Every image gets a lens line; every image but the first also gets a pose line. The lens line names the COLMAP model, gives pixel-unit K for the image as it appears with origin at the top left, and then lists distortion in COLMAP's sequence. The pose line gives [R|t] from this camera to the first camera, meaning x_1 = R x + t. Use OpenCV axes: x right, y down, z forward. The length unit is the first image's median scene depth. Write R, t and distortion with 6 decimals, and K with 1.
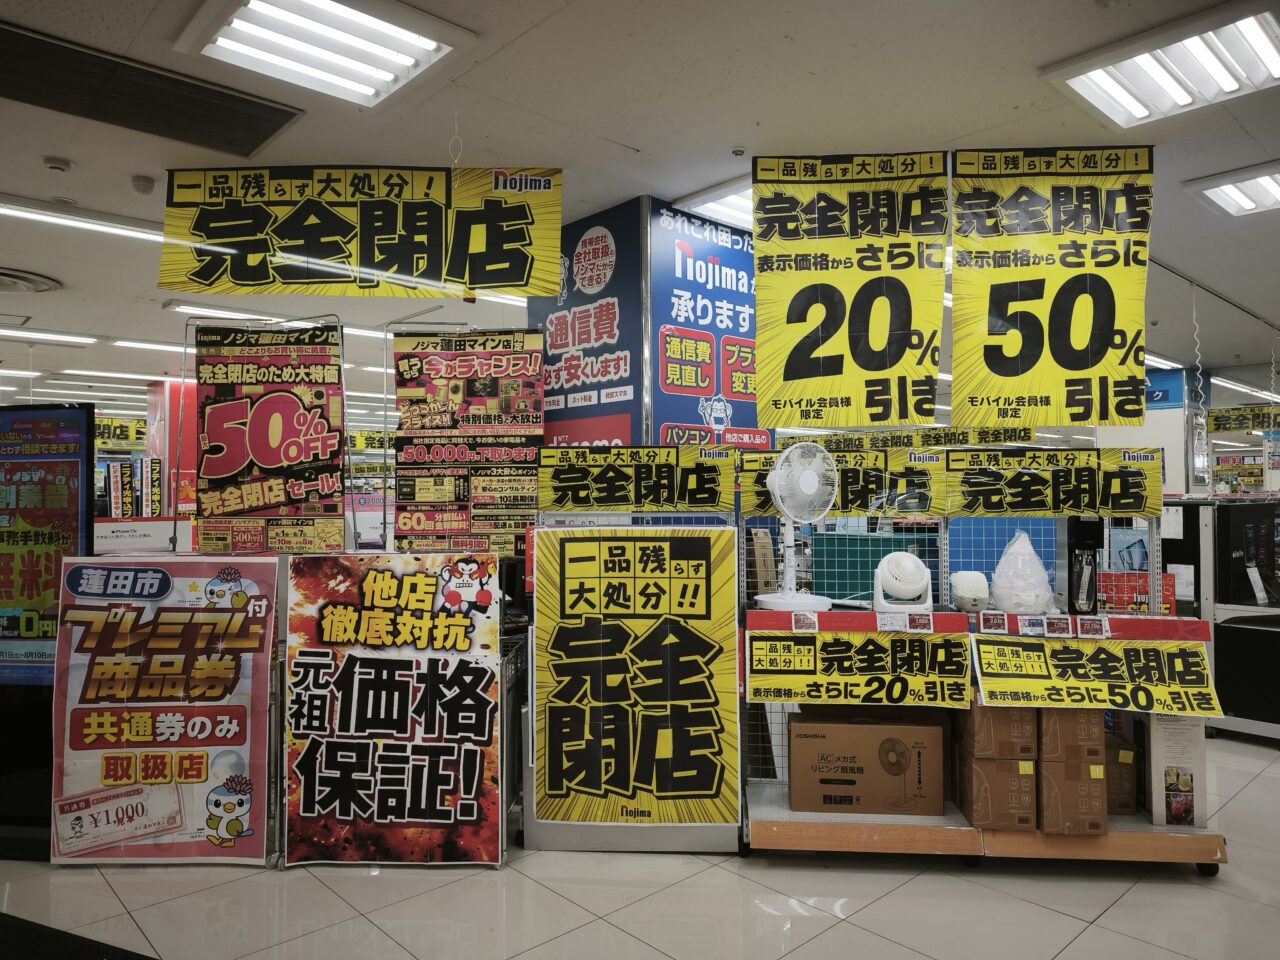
lens RADIAL K [[856.1, 0, 640.0], [0, 856.1, 480.0], [0, 0, 1]] dist [0.066224, -0.075970]
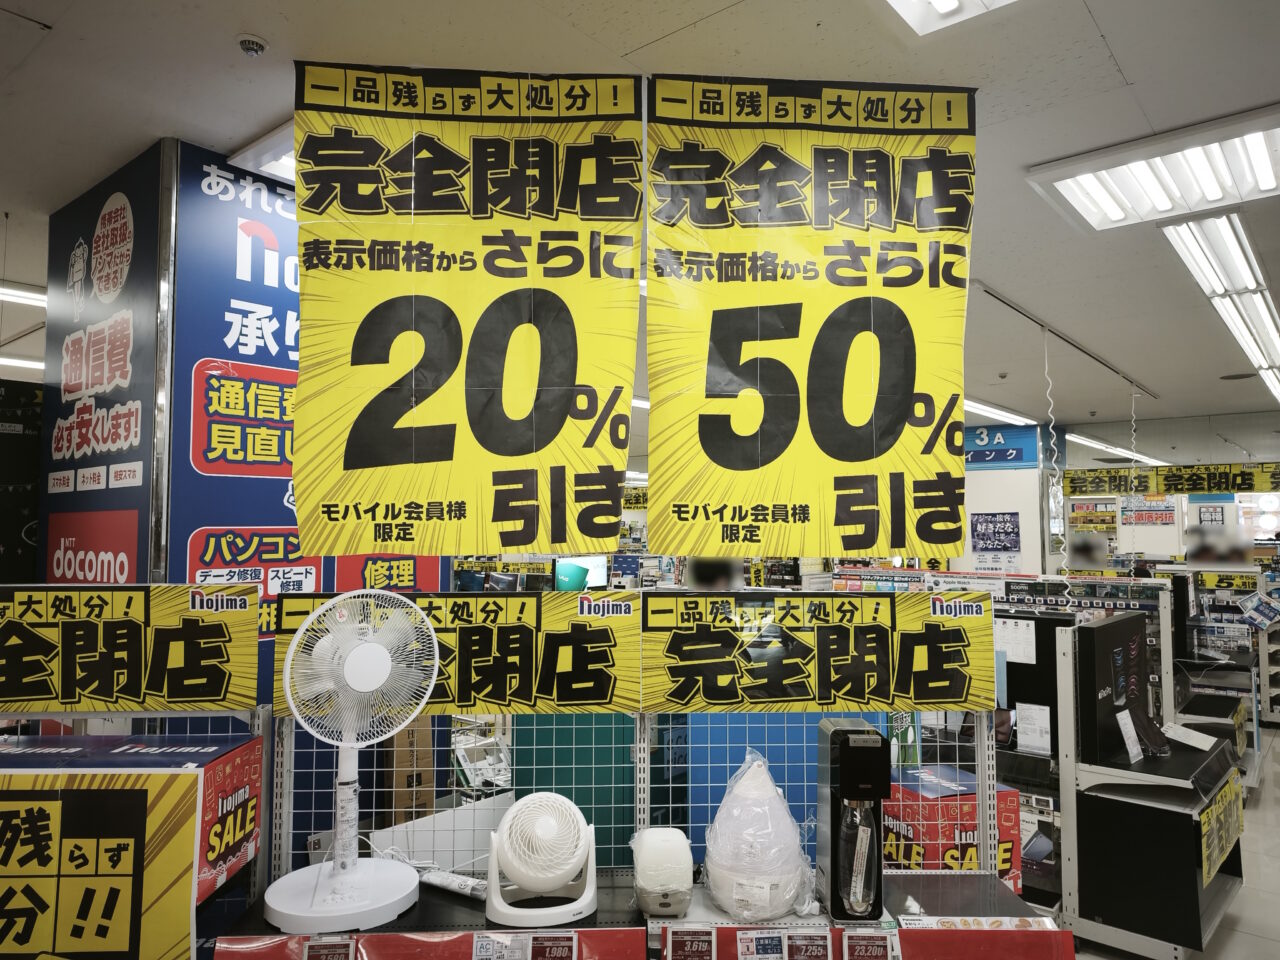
lens RADIAL K [[856.1, 0, 640.0], [0, 856.1, 480.0], [0, 0, 1]] dist [0.066224, -0.075970]
pose [[0.992121, 0.010715, 0.124823, 0.285685], [-0.006173, 0.999307, -0.036718, -0.090619], [-0.125130, 0.035658, 0.991499, 0.439731]]
